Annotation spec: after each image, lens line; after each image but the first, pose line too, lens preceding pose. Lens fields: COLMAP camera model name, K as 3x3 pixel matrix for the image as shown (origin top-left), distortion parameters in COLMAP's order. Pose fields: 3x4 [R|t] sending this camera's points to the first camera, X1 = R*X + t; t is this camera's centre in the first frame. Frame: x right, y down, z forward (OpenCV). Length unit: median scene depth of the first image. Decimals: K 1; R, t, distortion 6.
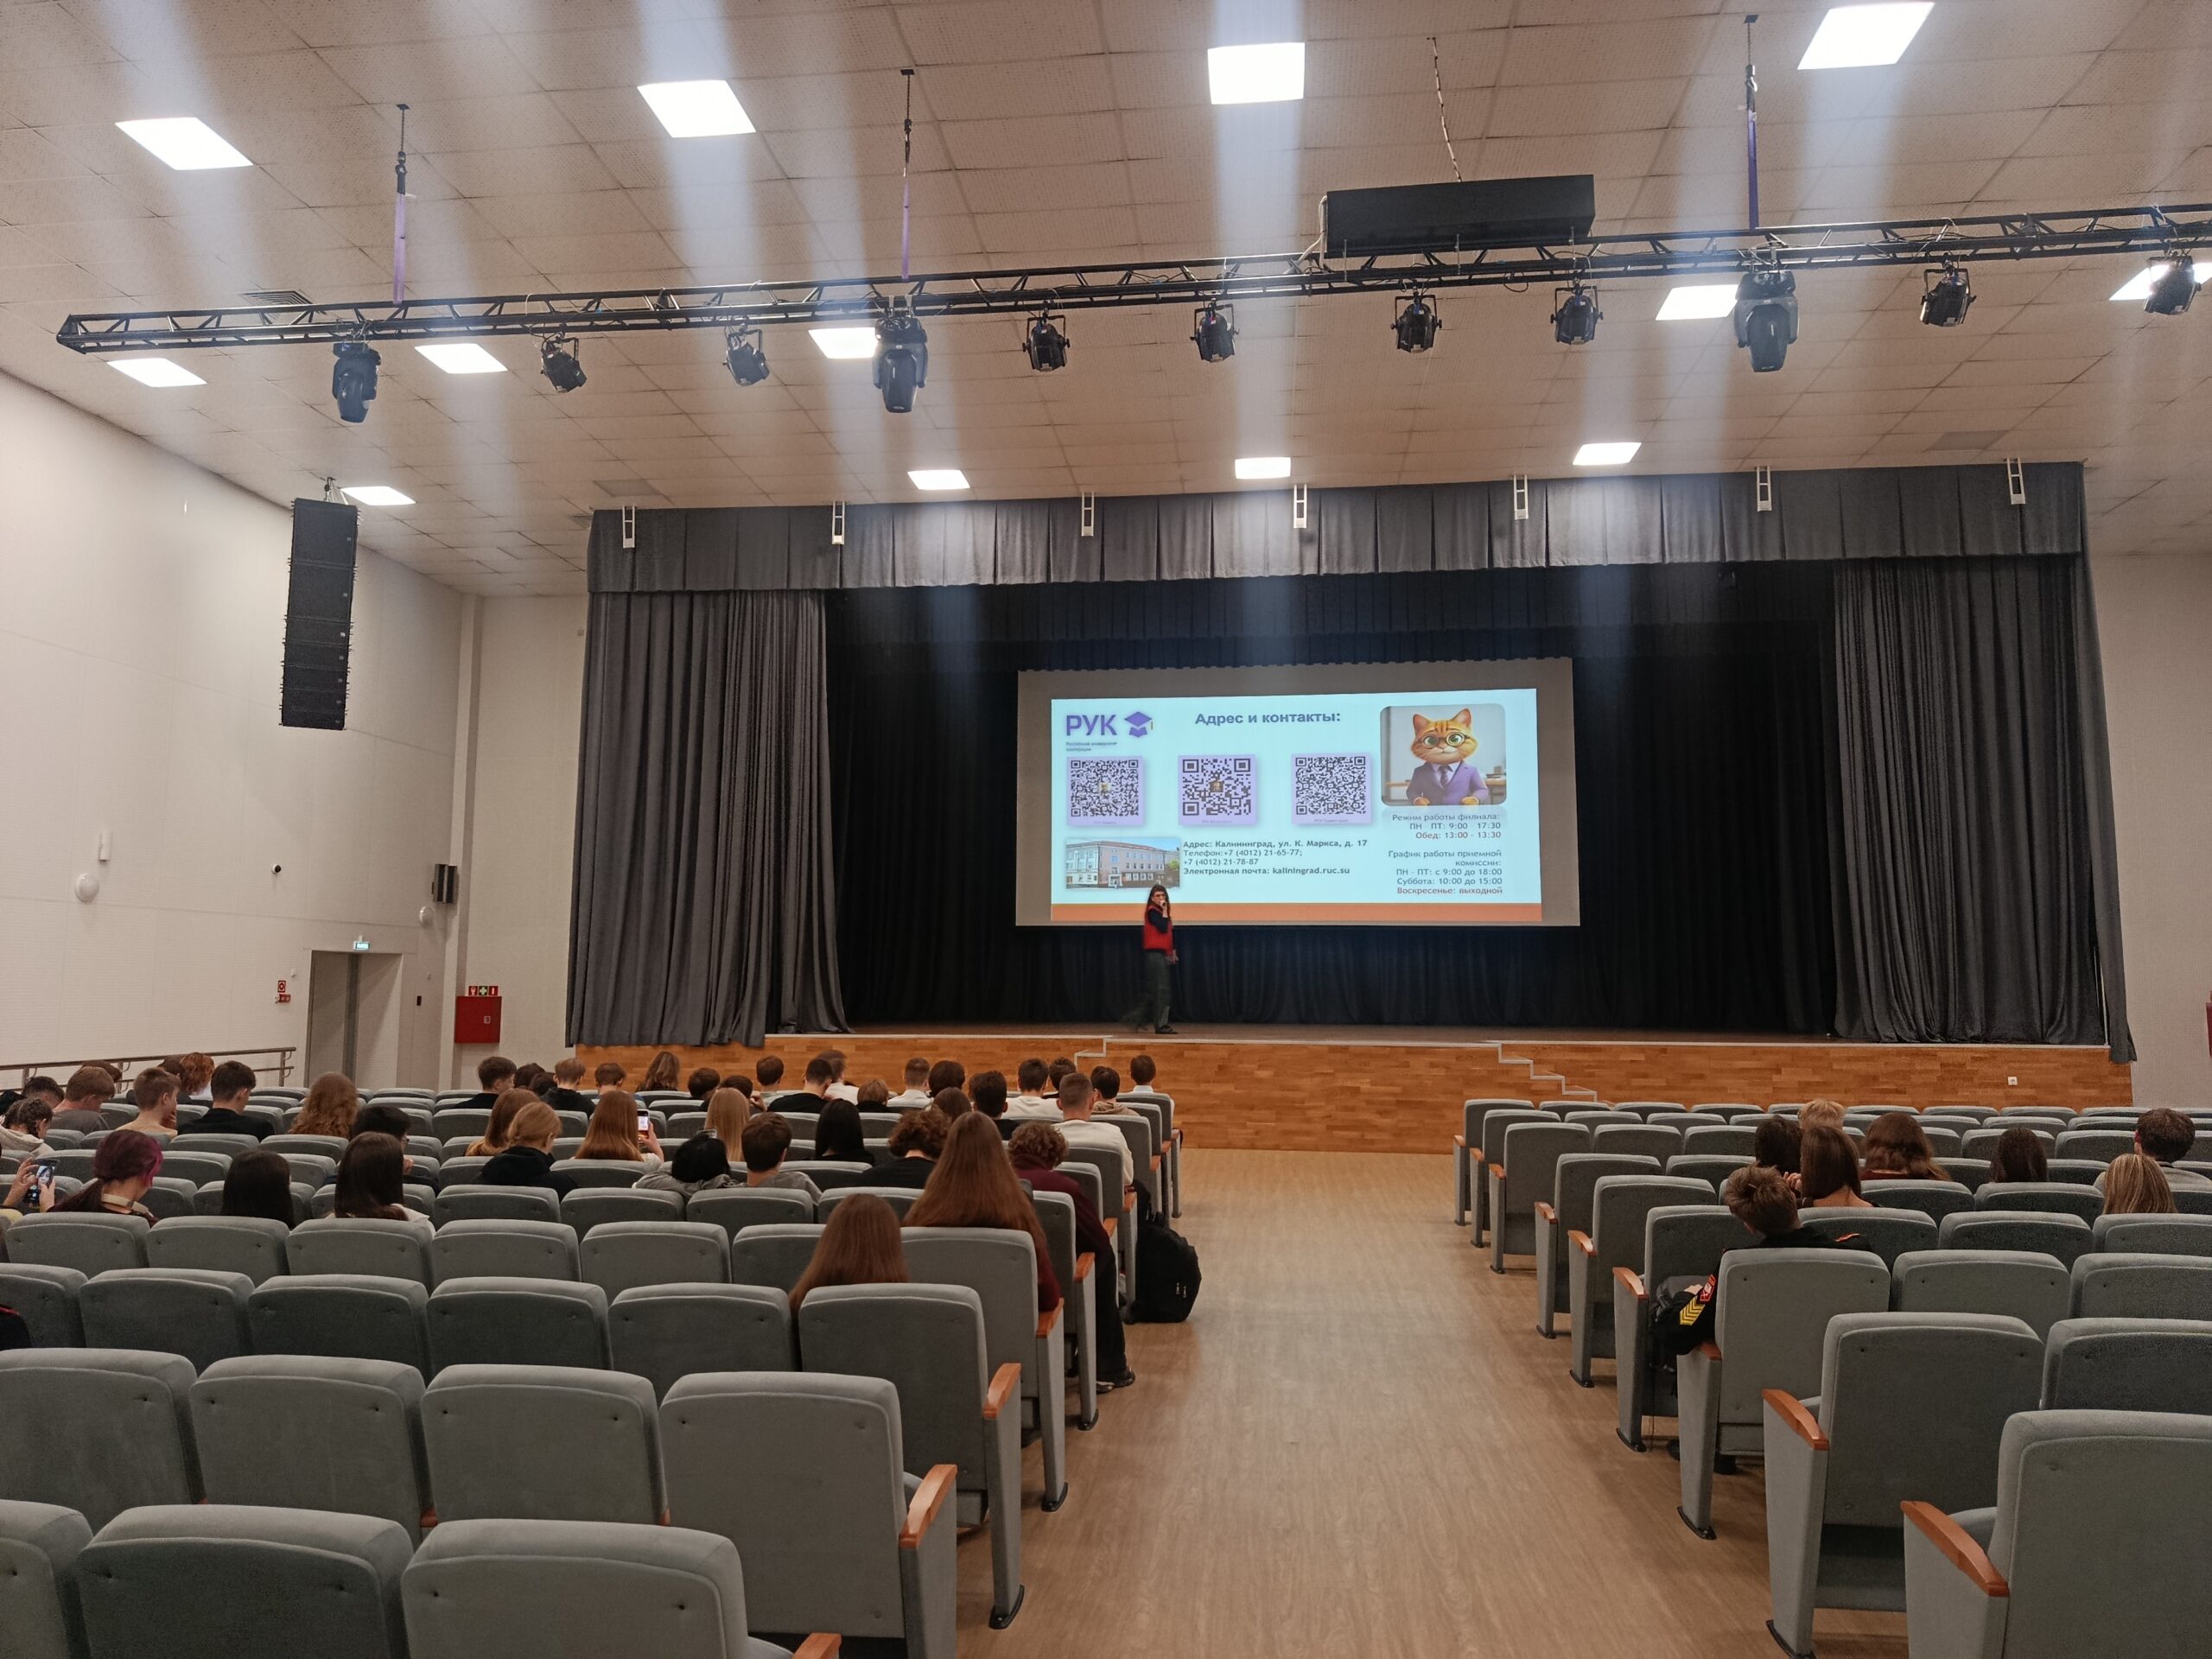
lens RADIAL K [[1515.6, 0, 1106.0], [0, 1515.6, 829.5], [0, 0, 1]] dist [0.160980, -0.349323]
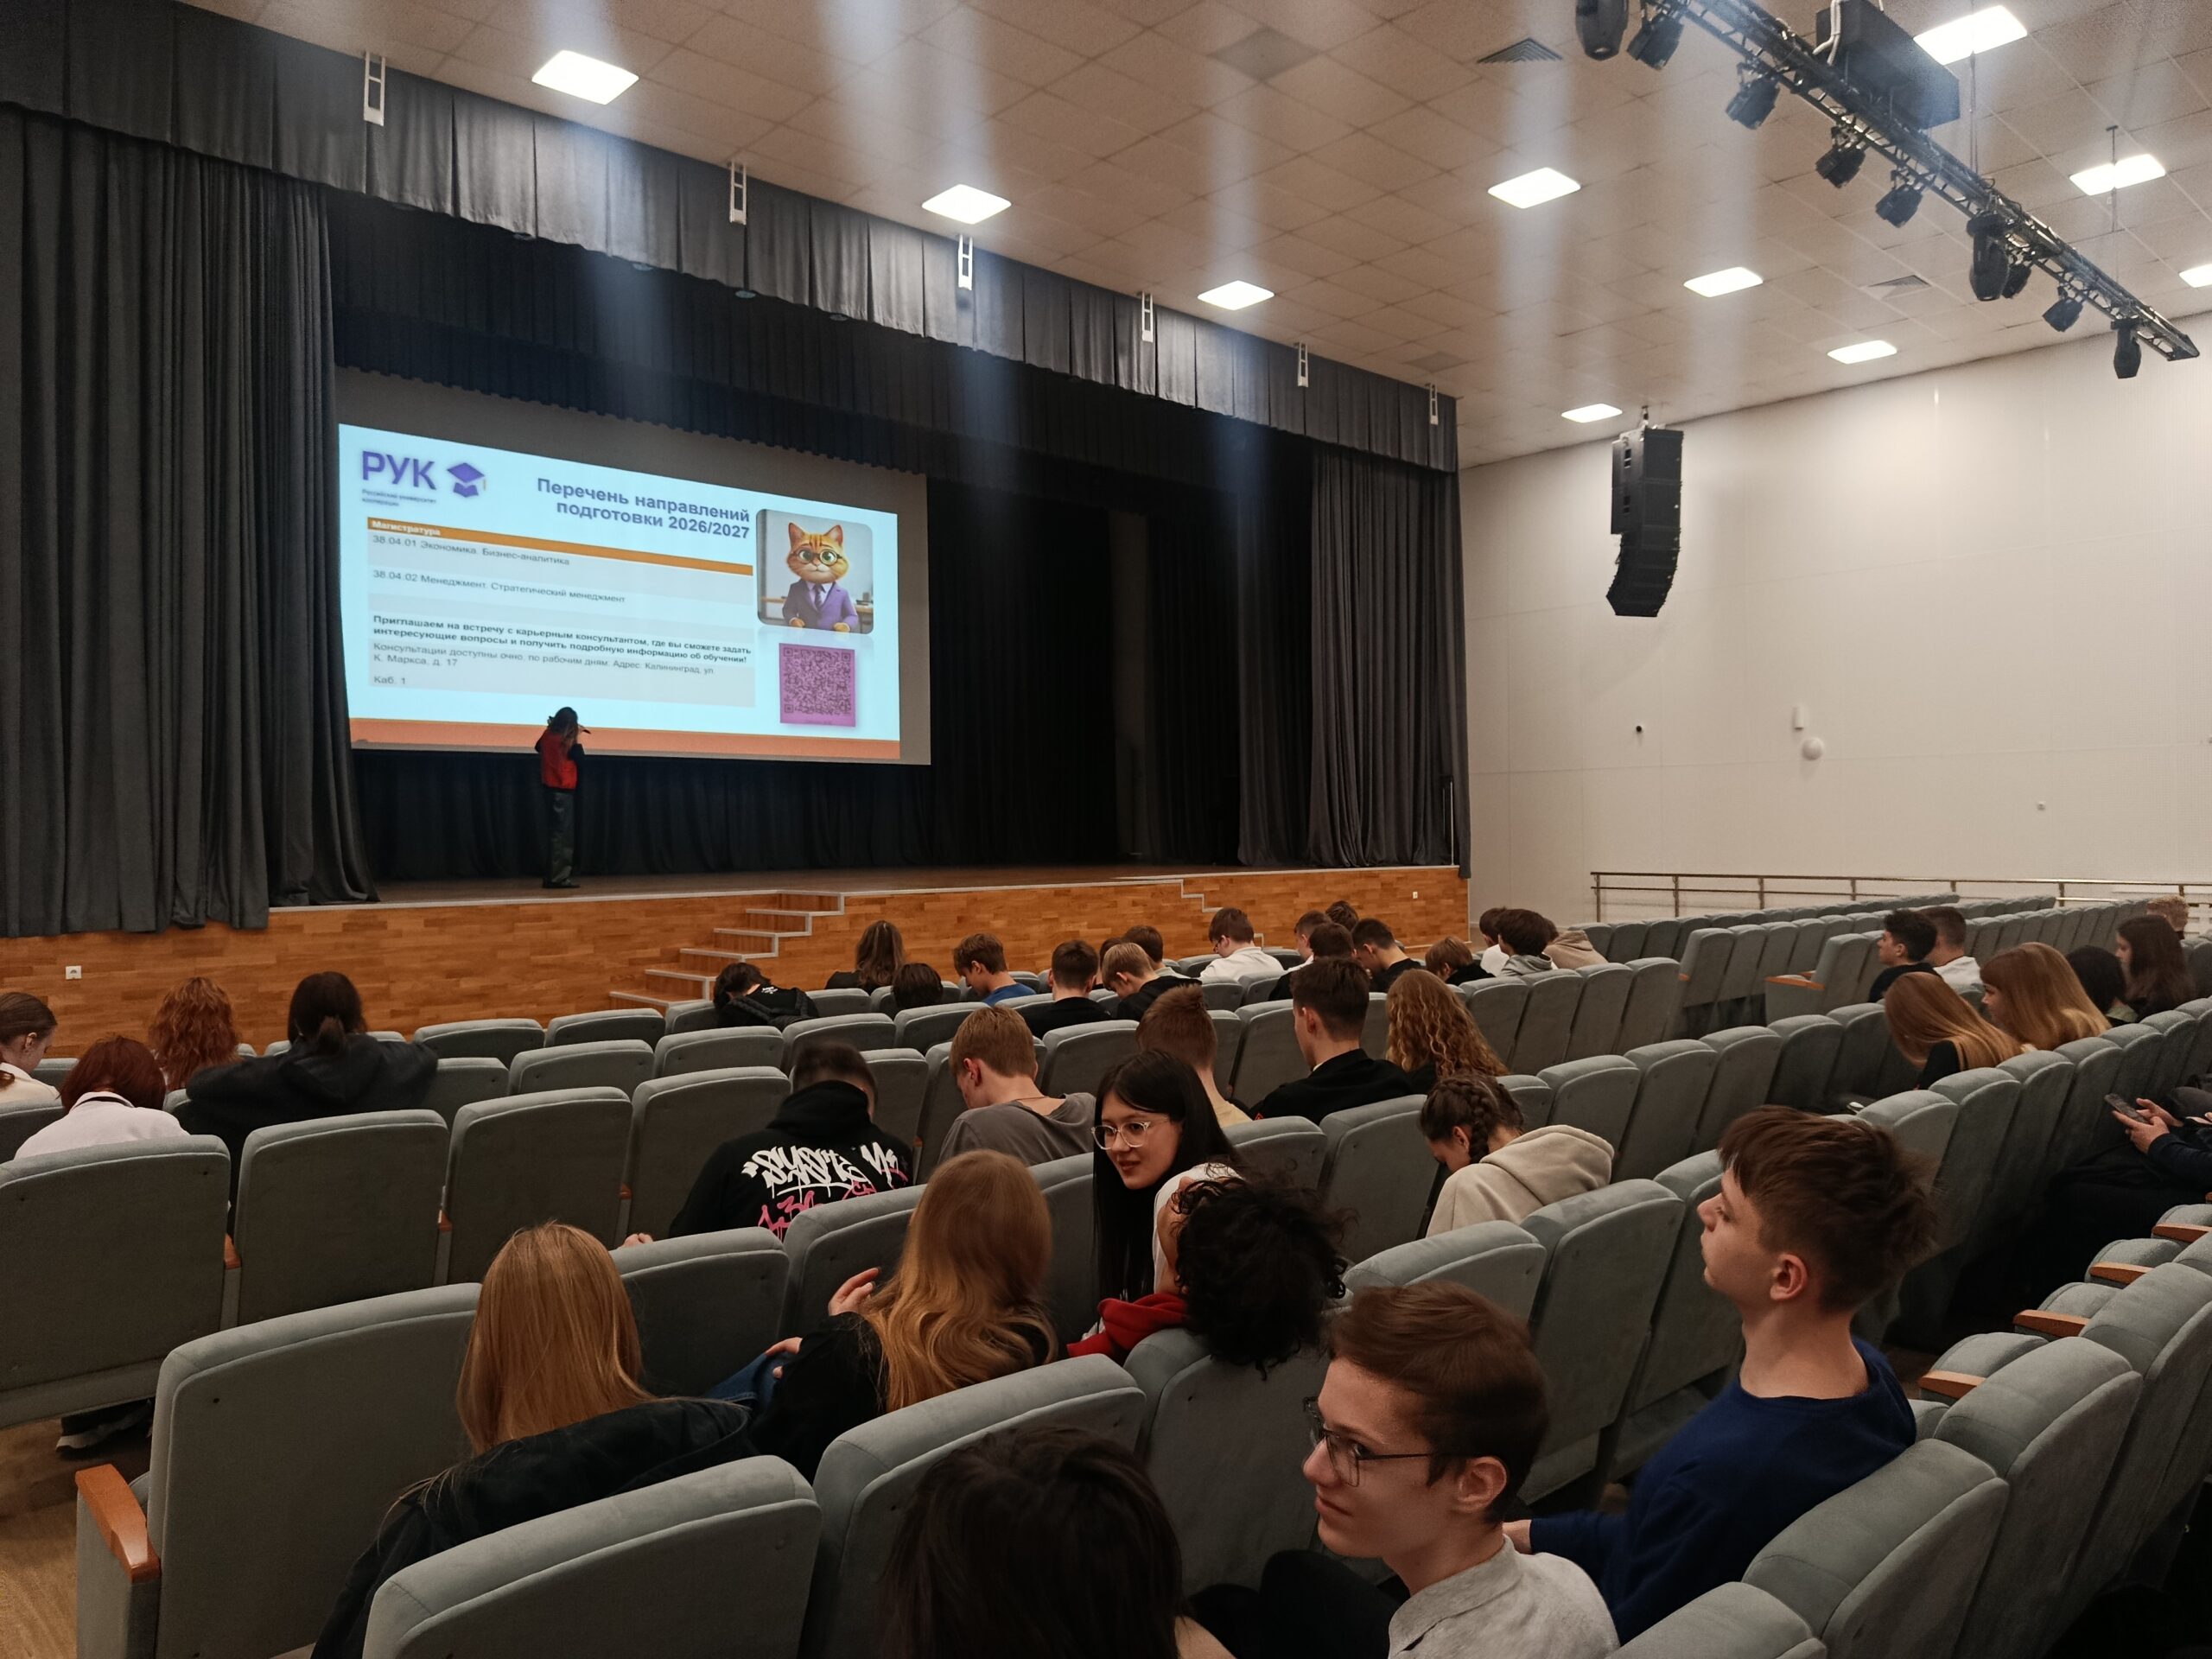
lens RADIAL K [[1515.6, 0, 1106.0], [0, 1515.6, 829.5], [0, 0, 1]] dist [0.160980, -0.349323]
pose [[0.659187, -0.008470, 0.751931, -0.446615], [-0.066383, 0.995377, 0.069407, 0.036128], [-0.749043, -0.095667, 0.655578, 0.335226]]
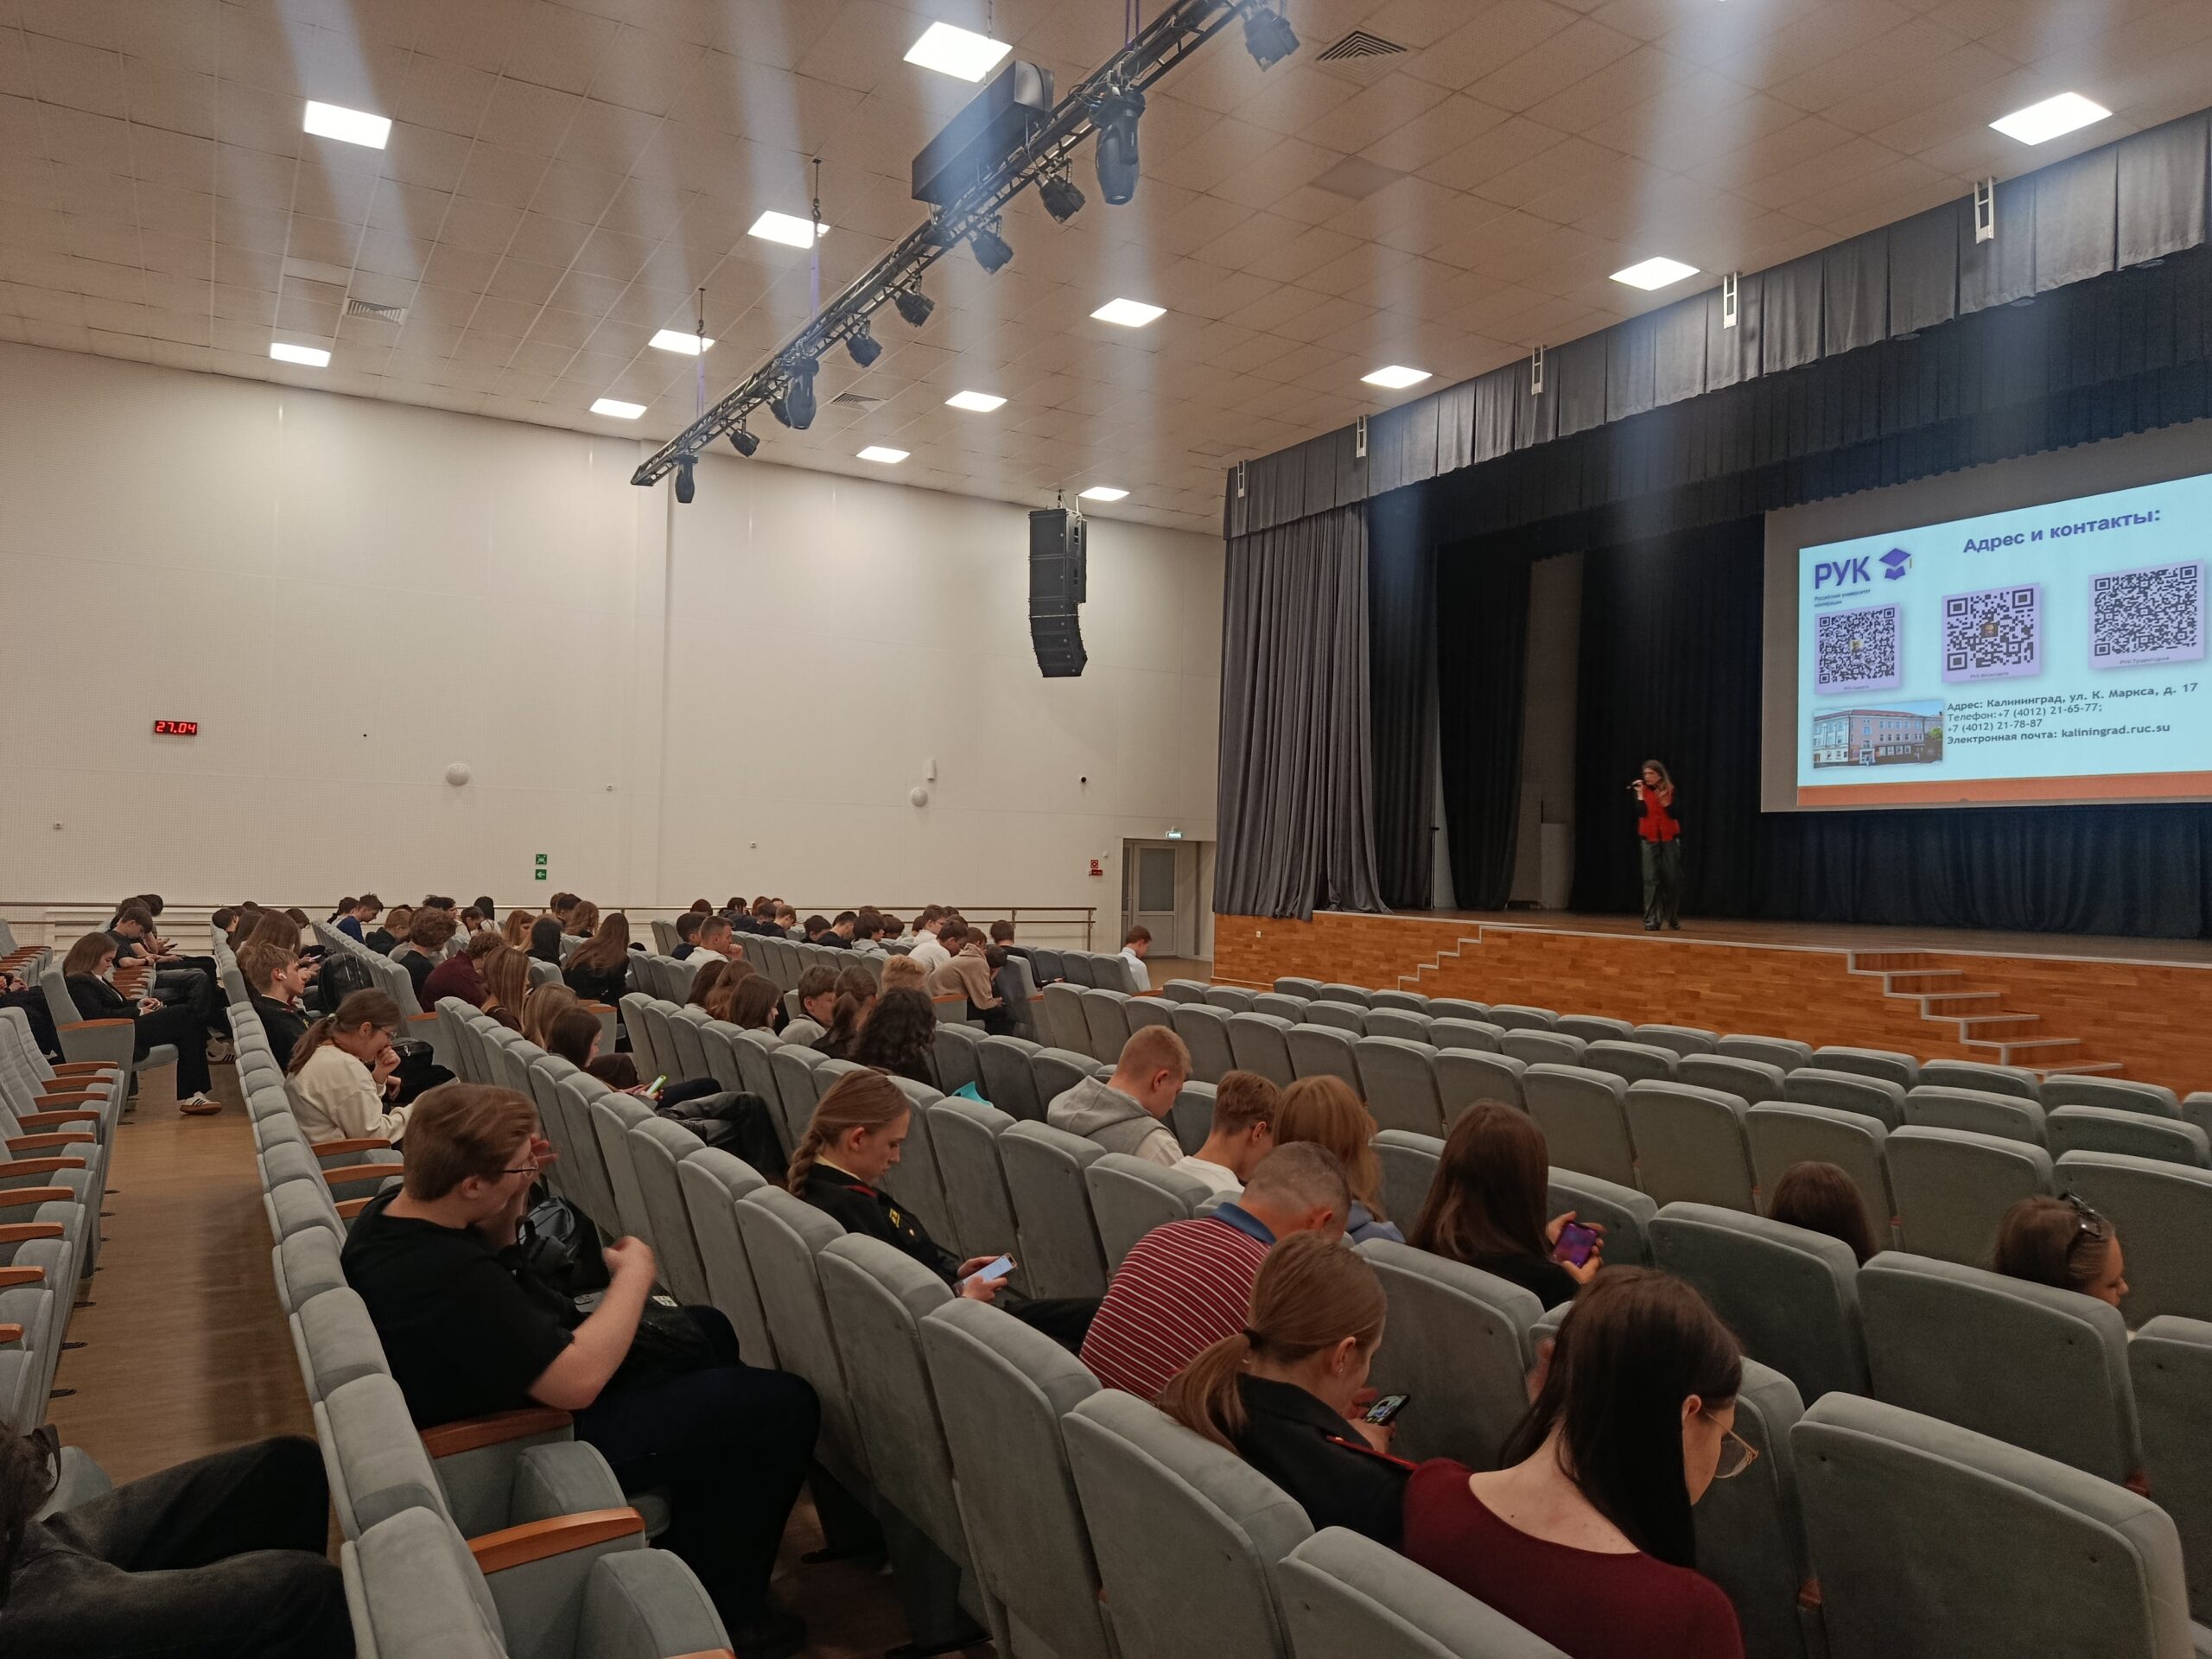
lens RADIAL K [[1521.3, 0, 1044.4], [0, 1521.3, 833.5], [0, 0, 1]] dist [-0.001960, -0.035684]
pose [[0.567548, -0.006364, -0.823316, 0.566150], [0.061927, 0.997468, 0.034978, 0.024586], [0.821008, -0.070837, 0.566505, 0.197298]]
